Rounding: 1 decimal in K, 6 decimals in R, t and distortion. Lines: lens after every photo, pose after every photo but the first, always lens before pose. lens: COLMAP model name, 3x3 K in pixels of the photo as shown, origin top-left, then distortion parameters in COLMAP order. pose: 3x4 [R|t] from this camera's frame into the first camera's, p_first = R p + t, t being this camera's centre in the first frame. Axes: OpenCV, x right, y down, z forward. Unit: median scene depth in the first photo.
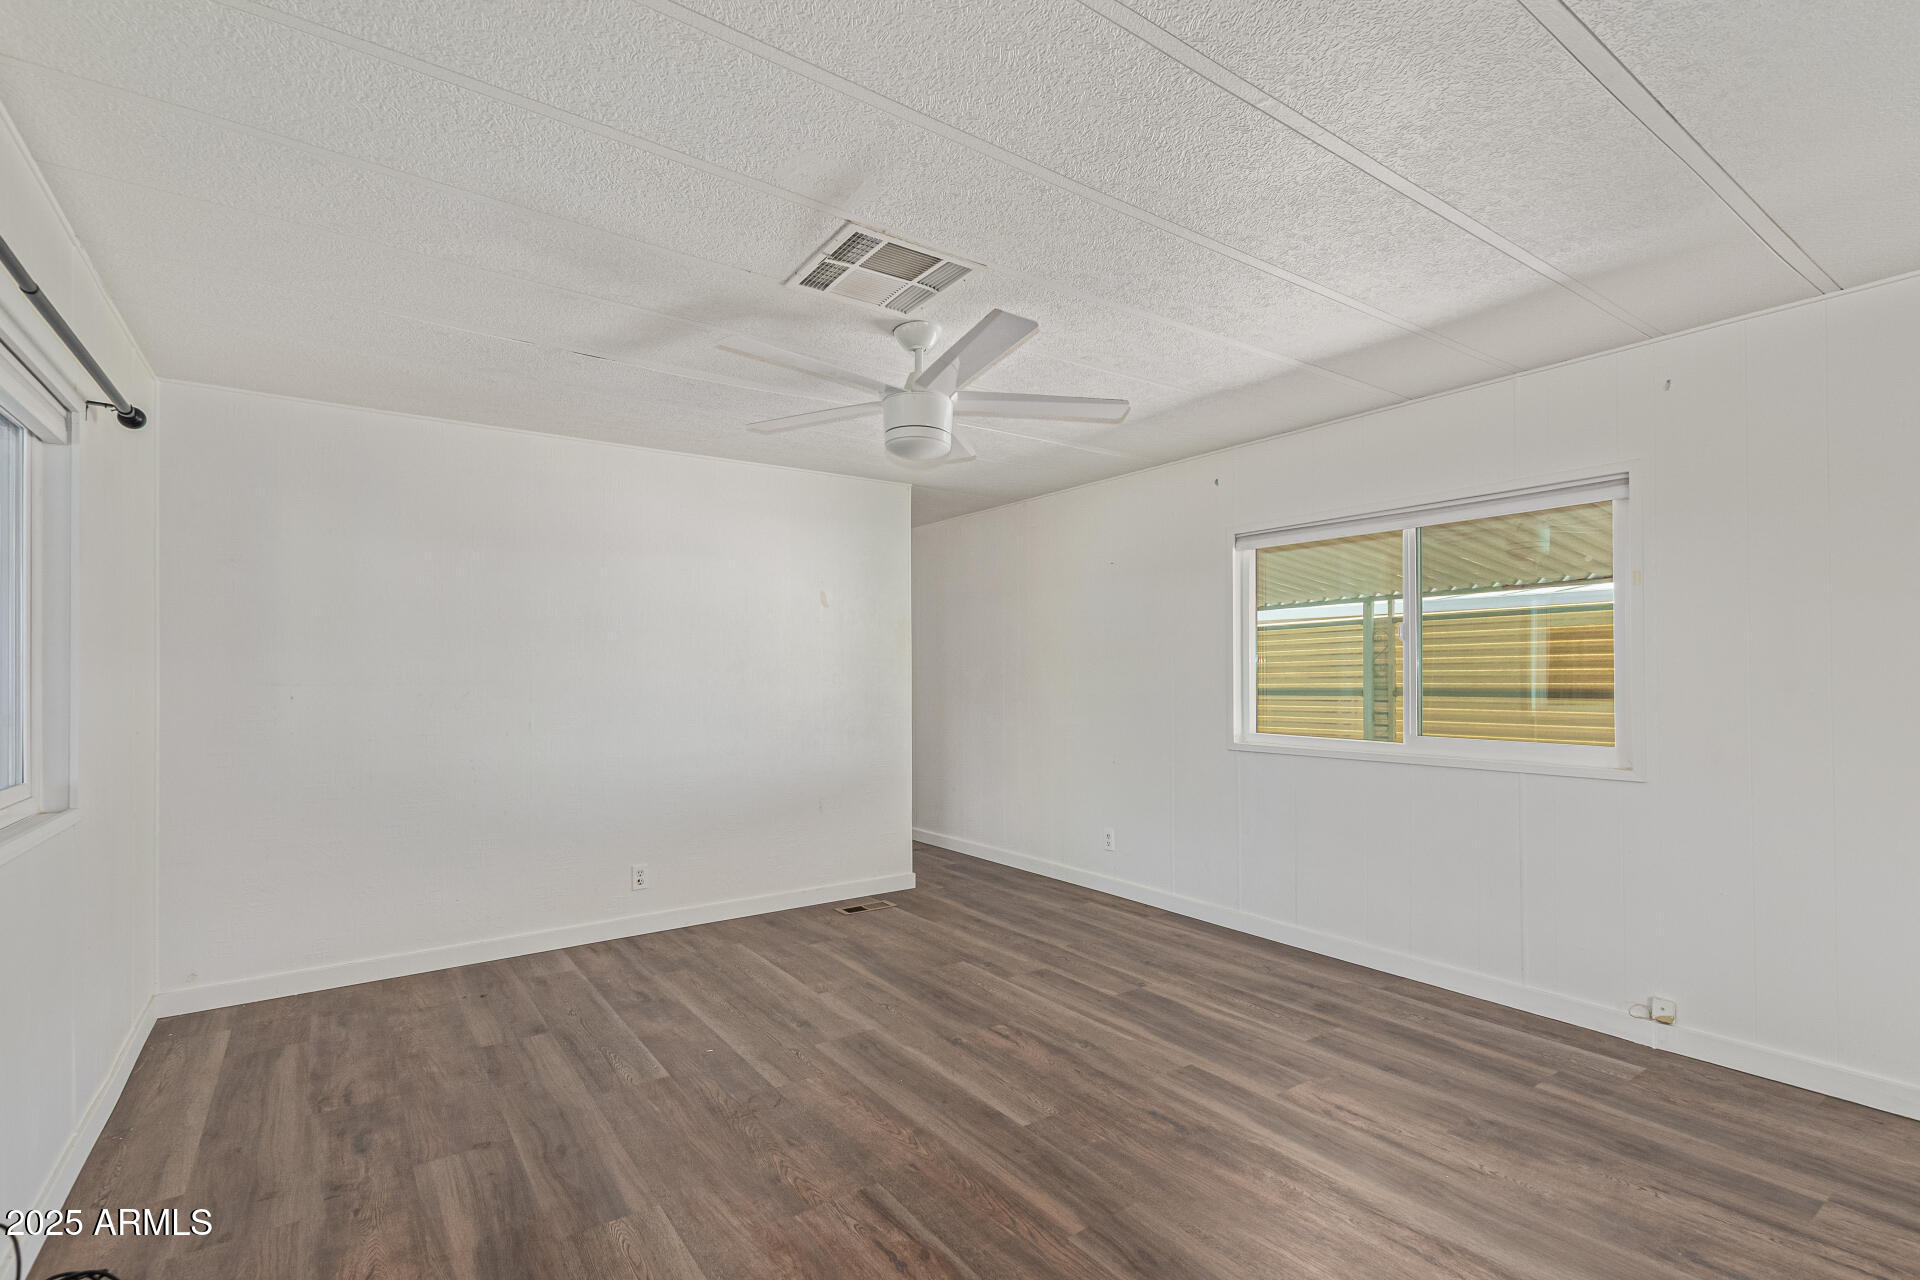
lens RADIAL K [[881.8, 0, 963.5], [0, 881.8, 670.4], [0, 0, 1]] dist [0.005433, -0.006124]
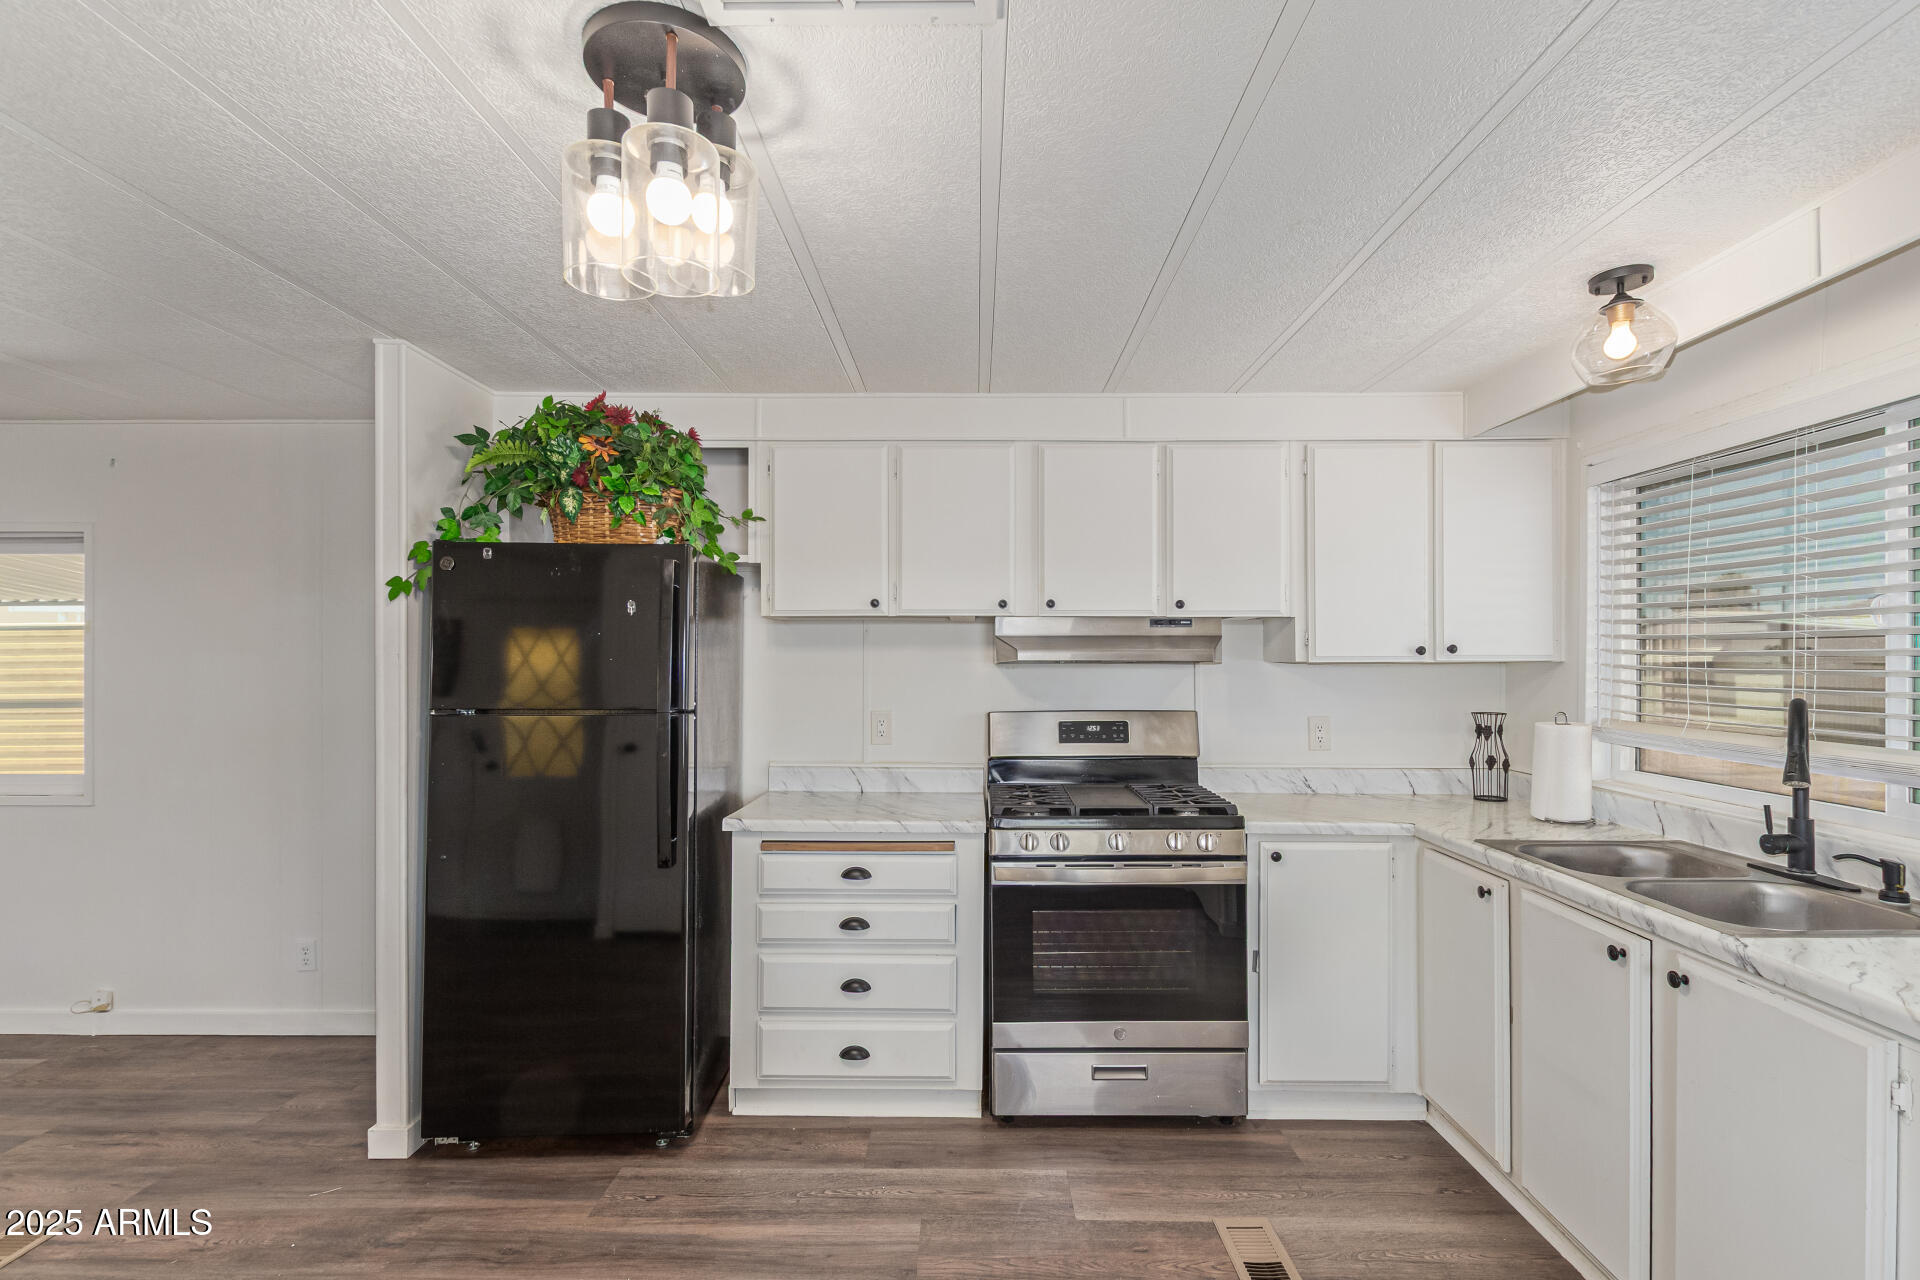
lens RADIAL K [[888.6, 0, 970.2], [0, 888.6, 653.4], [0, 0, 1]] dist [-0.000523, -0.000809]
pose [[0.583417, 0.009853, 0.812113, 0.501538], [-0.006890, 0.999950, -0.007181, -0.073087], [-0.812144, -0.001406, 0.583456, -0.612407]]
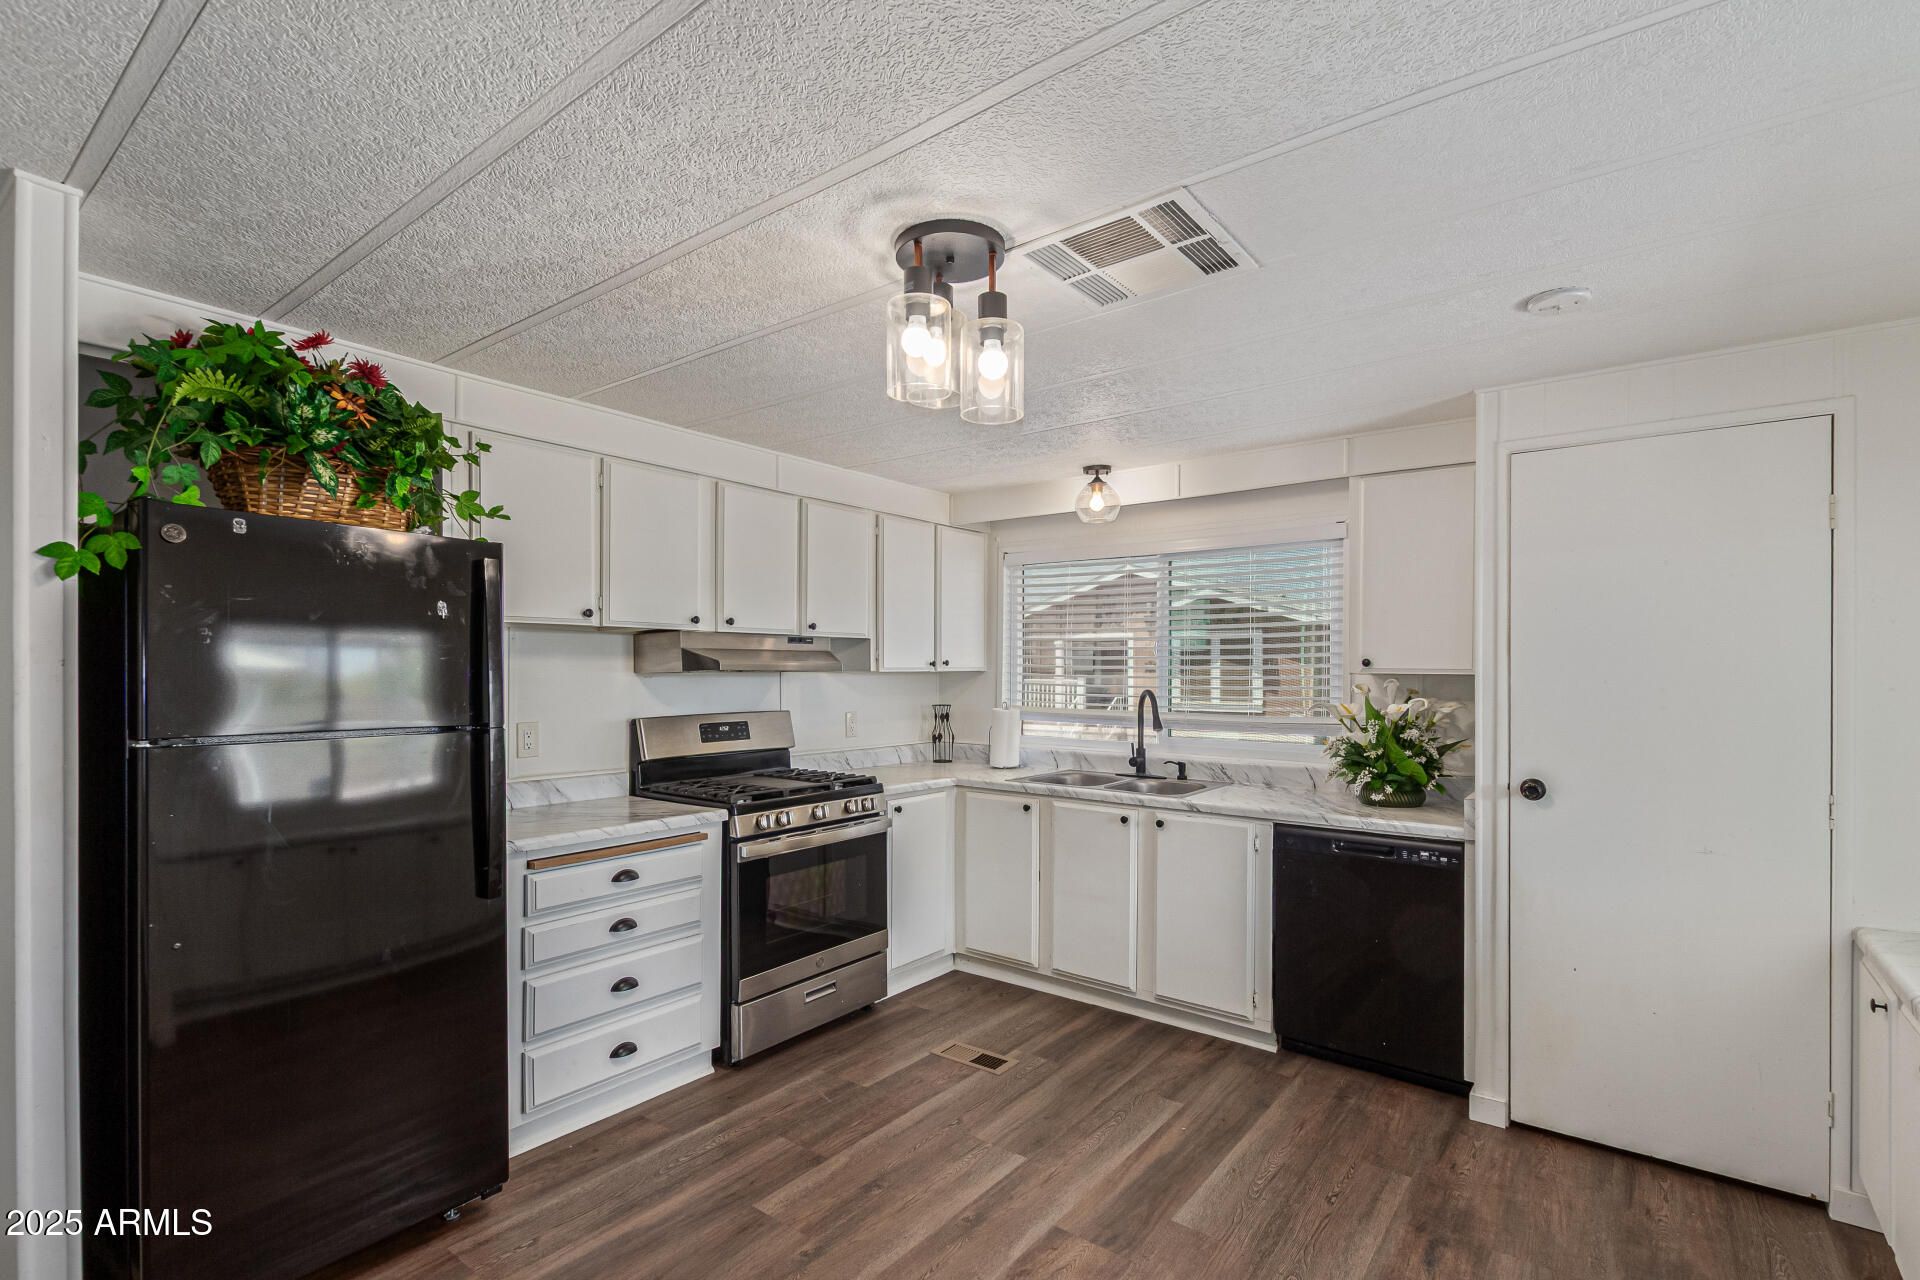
lens RADIAL K [[884.2, 0, 966.9], [0, 884.2, 663.0], [0, 0, 1]] dist [0.001791, -0.002256]
pose [[-0.294256, 0.009926, 0.955675, 0.158104], [-0.007931, 0.999886, -0.012827, -0.069942], [-0.955694, -0.011354, -0.294144, -0.035624]]
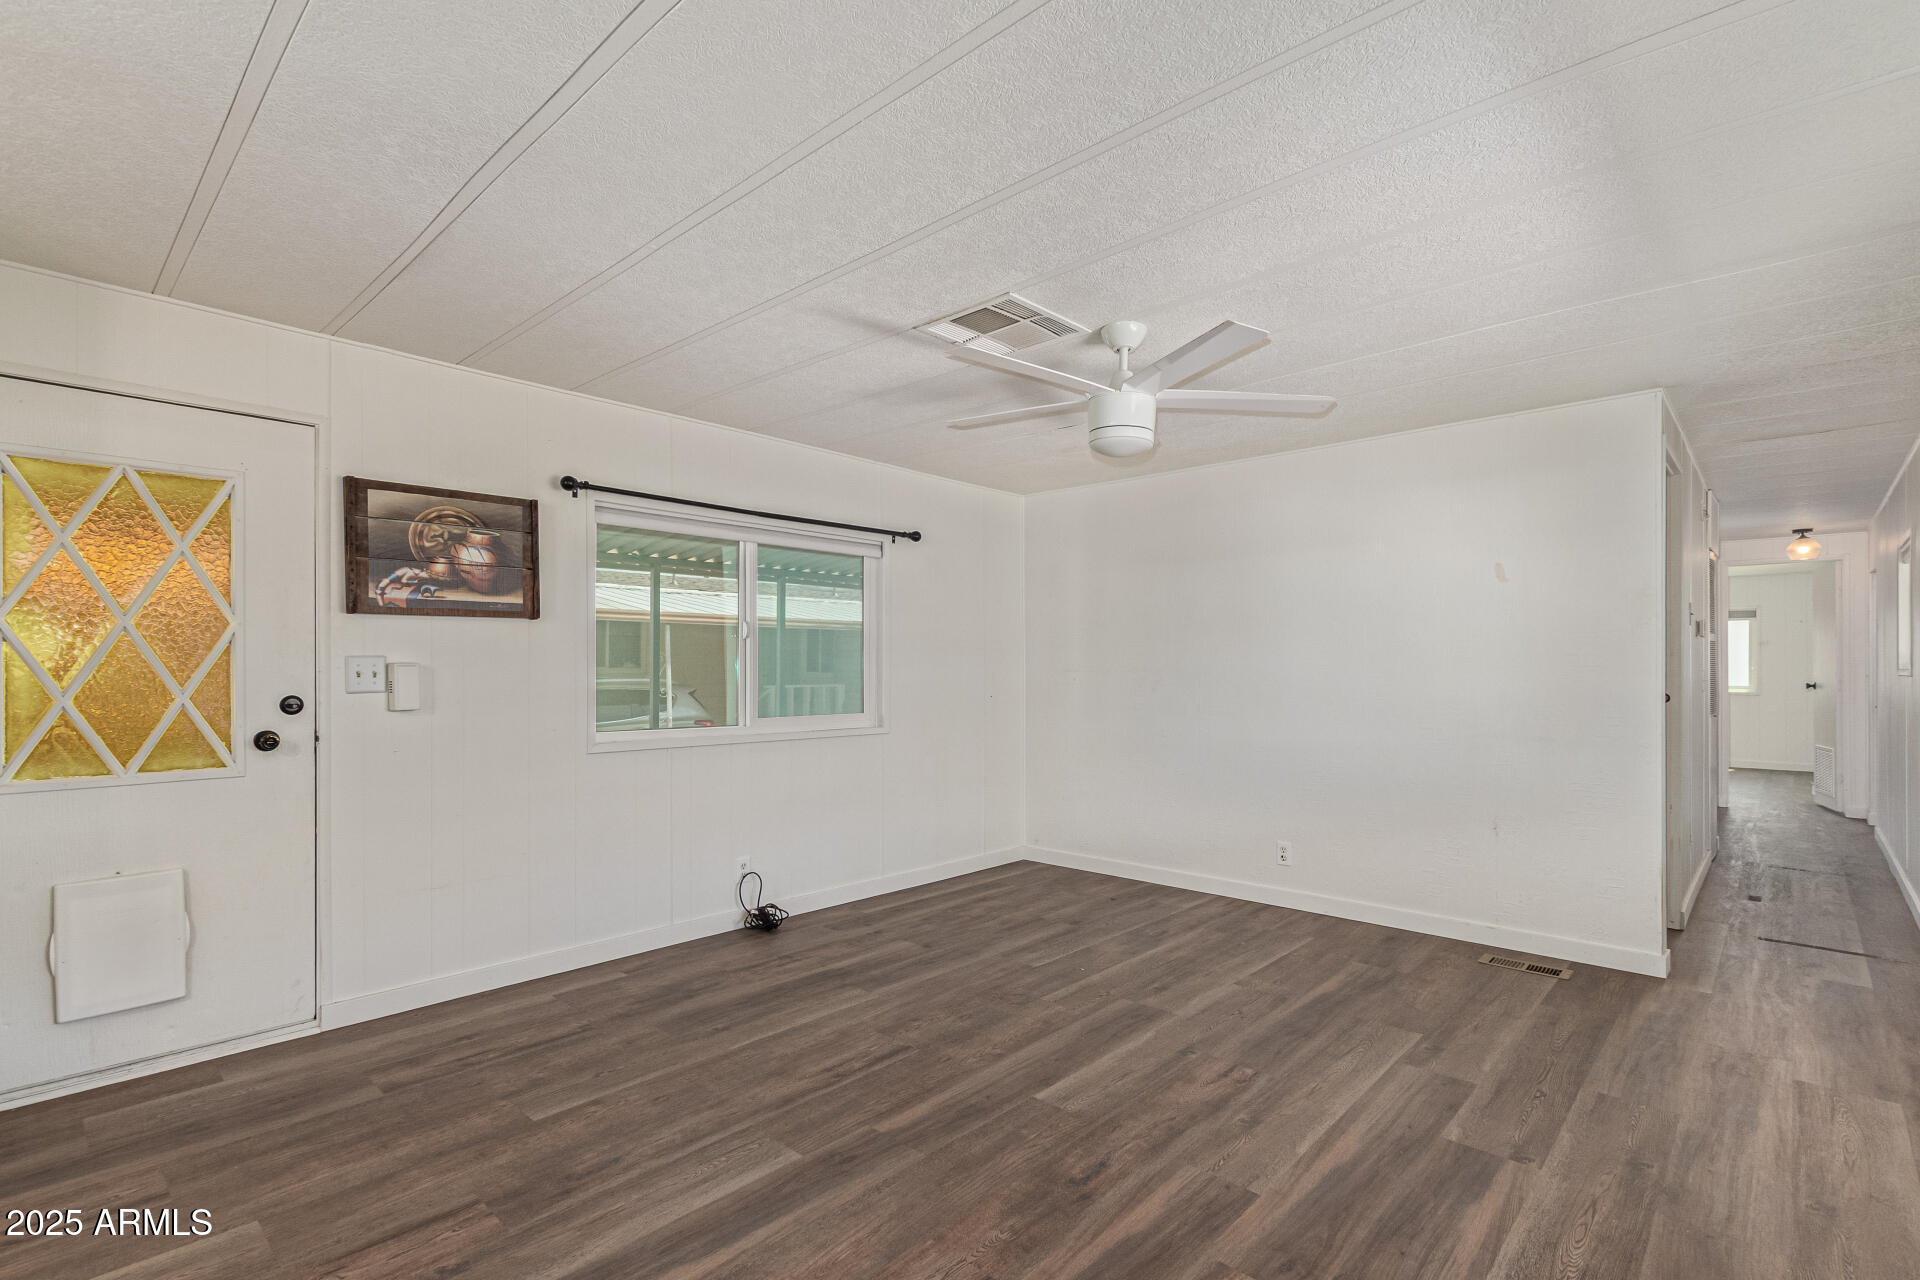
lens RADIAL K [[890.2, 0, 969.0], [0, 890.2, 663.3], [0, 0, 1]] dist [0.001368, -0.000561]
pose [[0.206804, 0.000148, -0.978382, 0.894380], [0.003216, 0.999994, 0.000831, 0.000226], [0.978377, -0.003319, 0.206802, 0.582692]]
